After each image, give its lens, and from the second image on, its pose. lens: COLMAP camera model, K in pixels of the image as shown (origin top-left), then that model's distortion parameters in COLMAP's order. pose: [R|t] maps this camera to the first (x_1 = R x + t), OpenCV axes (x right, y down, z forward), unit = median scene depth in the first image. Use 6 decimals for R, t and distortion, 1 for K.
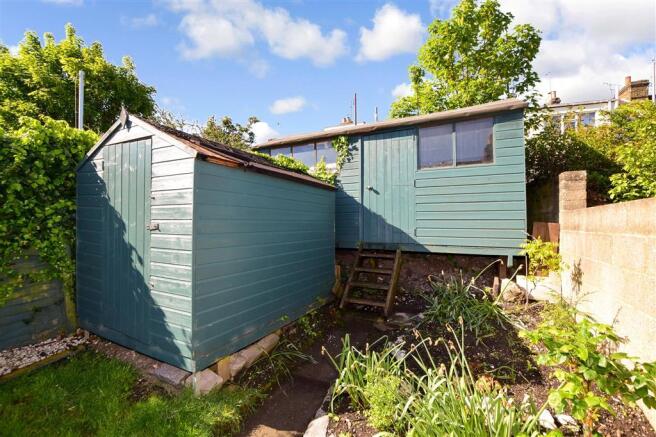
lens RADIAL K [[292.3, 0, 328.0], [0, 292.3, 218.5], [0, 0, 1]] dist [-0.000124, 0.000008]
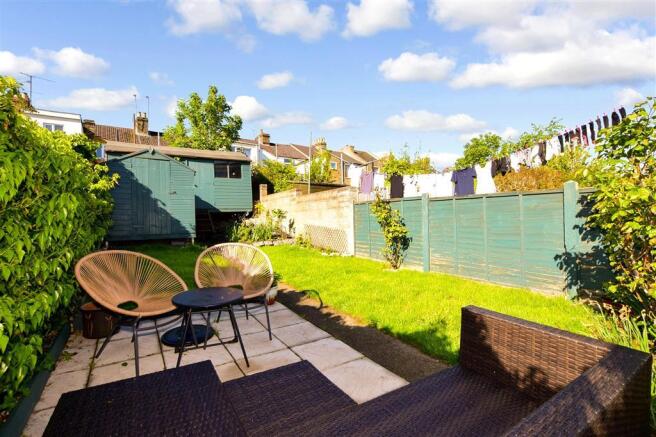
lens RADIAL K [[292.3, 0, 328.0], [0, 292.3, 218.5], [0, 0, 1]] dist [-0.000124, 0.000008]
pose [[0.510976, -0.021979, 0.859314, -1.448374], [0.025725, 0.999616, 0.010270, 0.187867], [-0.859210, 0.016858, 0.511345, -1.151509]]
